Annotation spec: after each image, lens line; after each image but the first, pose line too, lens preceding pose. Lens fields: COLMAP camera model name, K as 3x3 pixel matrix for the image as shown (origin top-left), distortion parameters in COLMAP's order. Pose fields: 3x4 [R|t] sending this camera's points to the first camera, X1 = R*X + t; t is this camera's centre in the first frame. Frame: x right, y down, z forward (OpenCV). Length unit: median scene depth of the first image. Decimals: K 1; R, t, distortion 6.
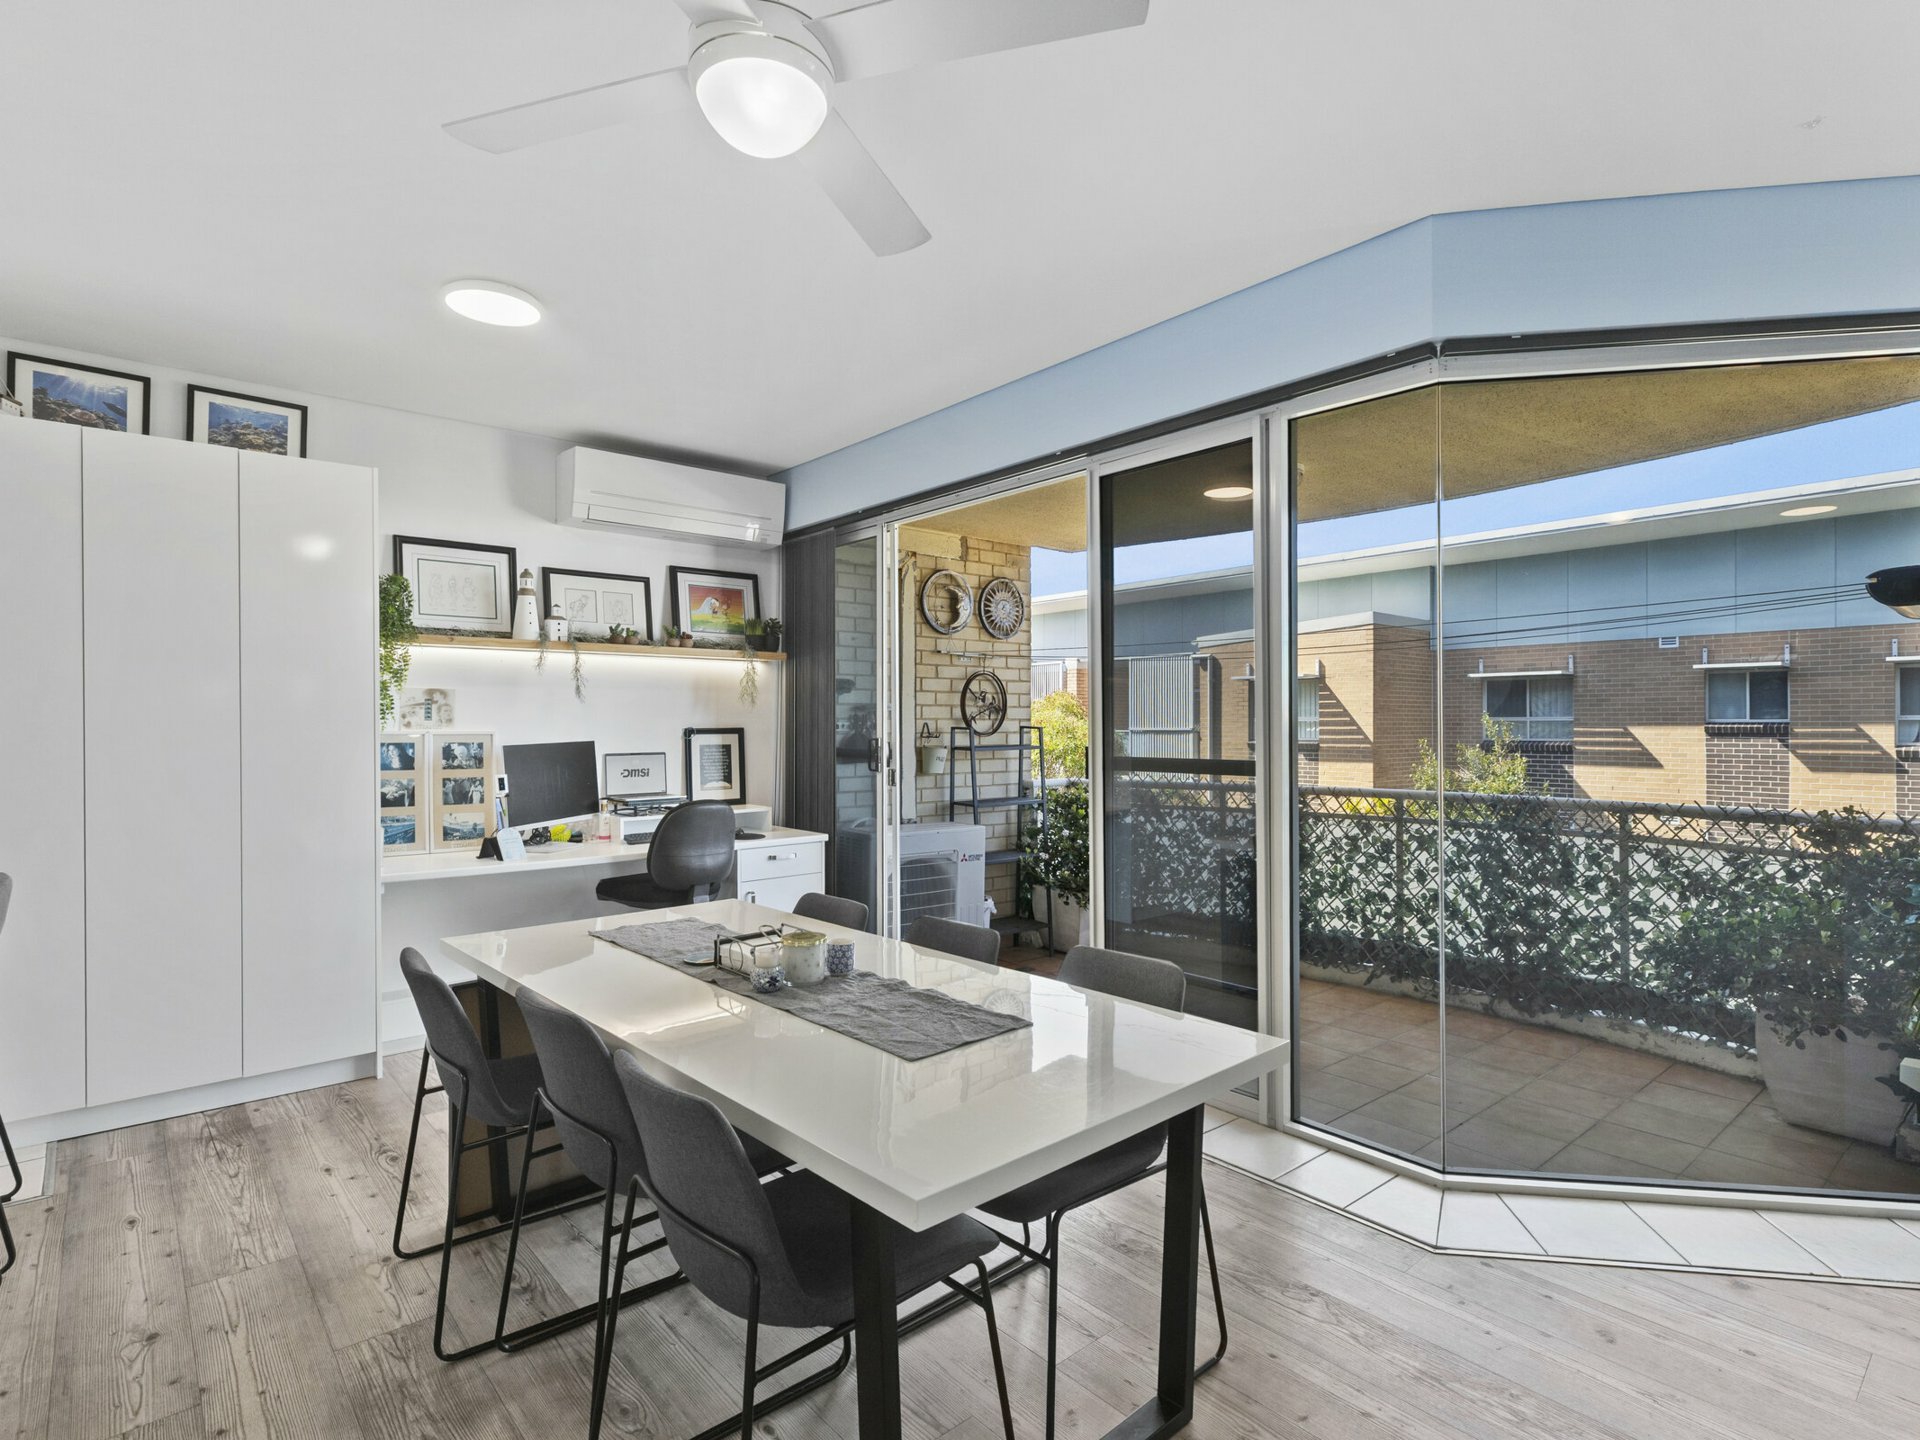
lens RADIAL K [[969.3, 0, 955.9], [0, 969.3, 718.9], [0, 0, 1]] dist [0.000660, 0.000264]
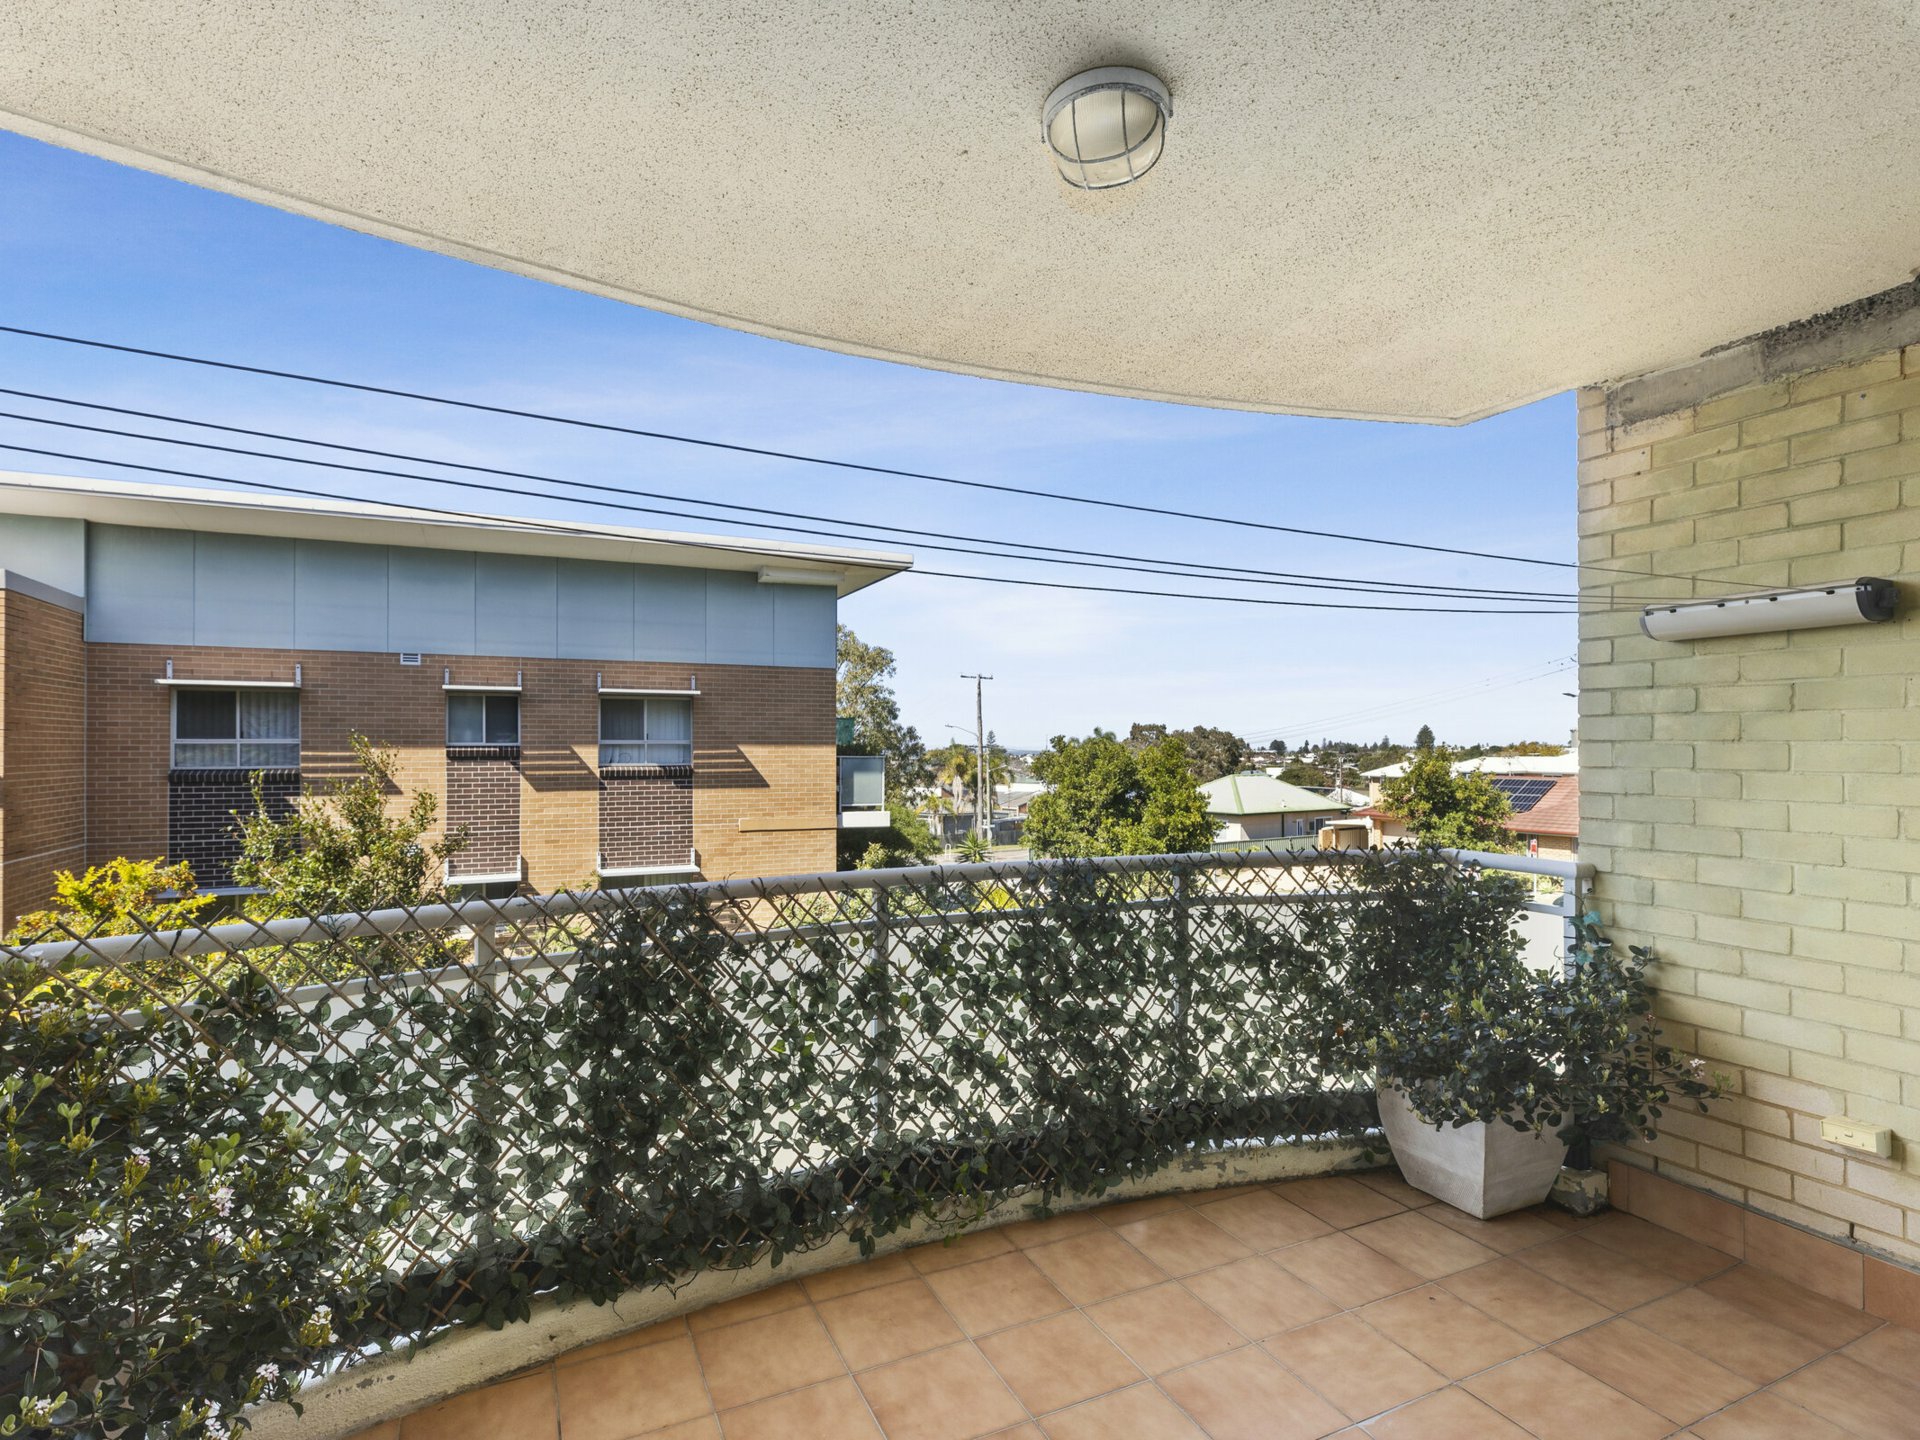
lens RADIAL K [[969.3, 0, 961.1], [0, 969.3, 733.9], [0, 0, 1]] dist [0.000660, 0.000264]
pose [[0.267506, 0.012183, 0.963479, -0.048347], [-0.004455, 0.999925, -0.011407, 0.002367], [-0.963546, -0.001241, 0.267540, 0.694441]]
